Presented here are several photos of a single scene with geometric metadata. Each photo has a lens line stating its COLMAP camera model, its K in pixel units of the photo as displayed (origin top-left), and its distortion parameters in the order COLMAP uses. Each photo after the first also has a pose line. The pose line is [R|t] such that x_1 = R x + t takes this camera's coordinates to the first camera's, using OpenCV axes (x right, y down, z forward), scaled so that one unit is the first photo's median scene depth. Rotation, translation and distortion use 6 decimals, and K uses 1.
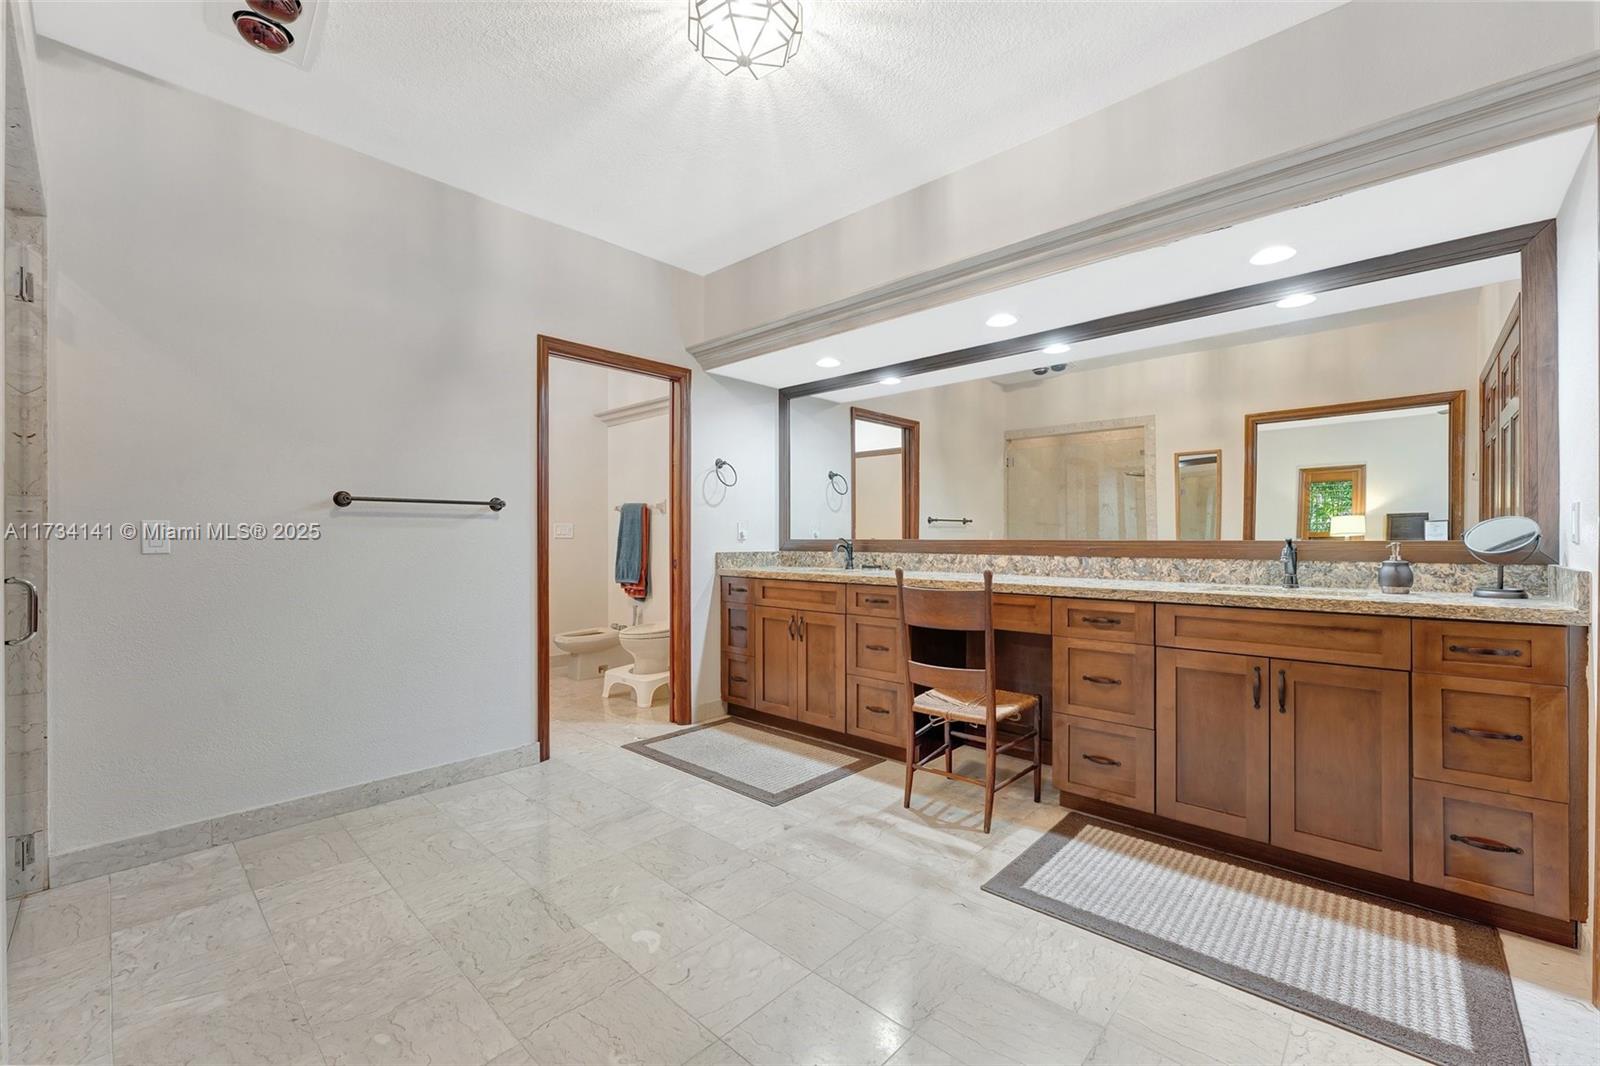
lens RADIAL K [[645.8, 0, 802.7], [0, 645.8, 535.2], [0, 0, 1]] dist [0.001684, -0.000009]
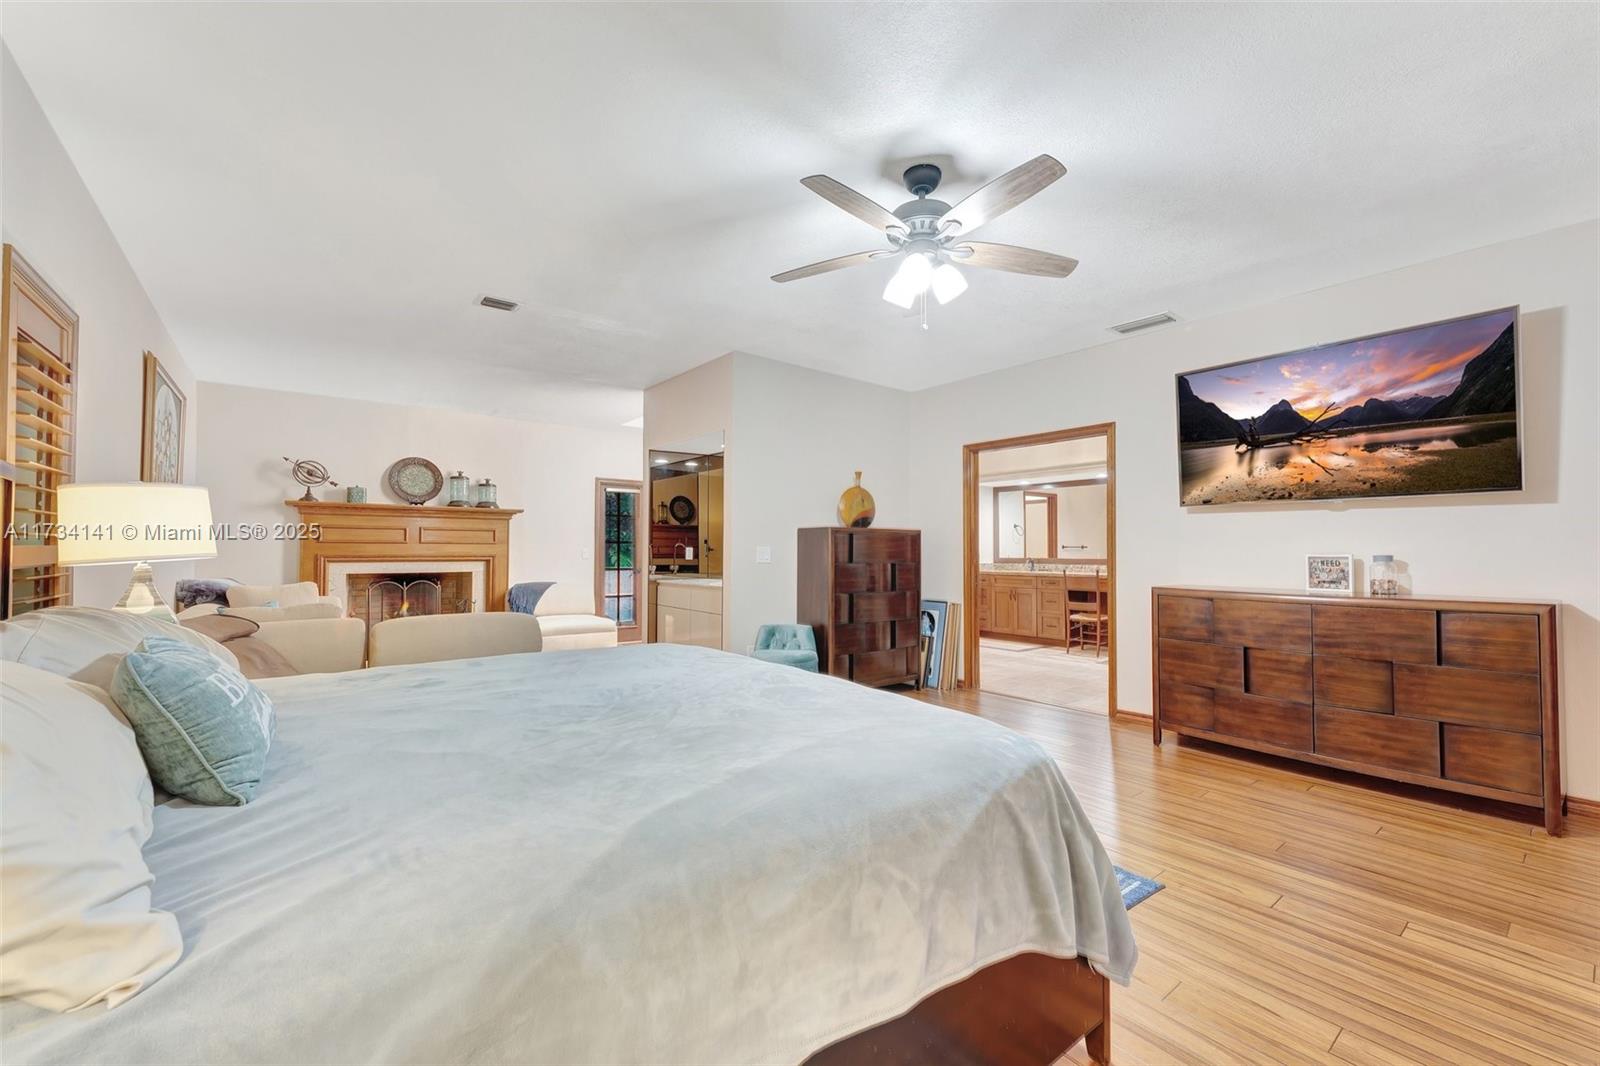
lens RADIAL K [[645.8, 0, 800.7], [0, 645.8, 536.0], [0, 0, 1]] dist [0.001684, -0.000009]
pose [[0.989678, 0.000541, -0.143308, -0.537485], [-0.003589, 0.999773, -0.021015, -0.026567], [0.143264, 0.021312, 0.989455, -1.798989]]
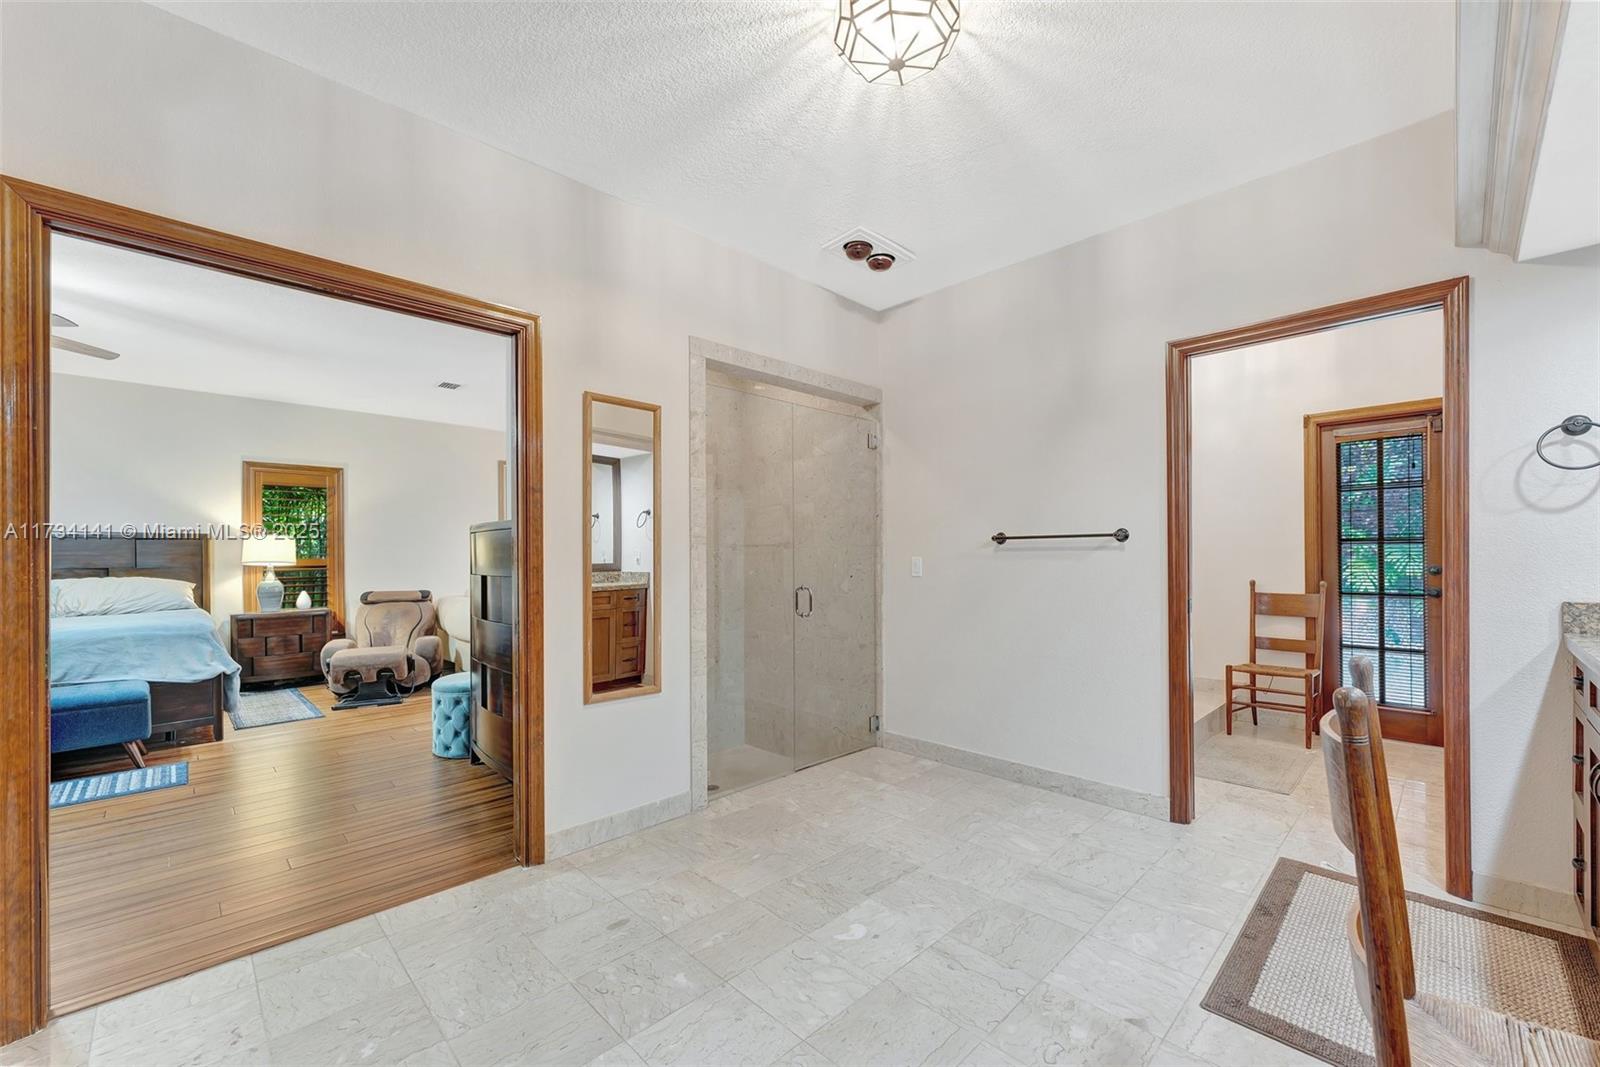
lens RADIAL K [[645.8, 0, 822.5], [0, 645.8, 559.2], [0, 0, 1]] dist [0.001684, -0.000009]
pose [[-0.023092, 0.001645, -0.999732, 0.528555], [0.010669, 0.999942, 0.001399, -0.017700], [0.999676, -0.010634, -0.023108, 0.581464]]
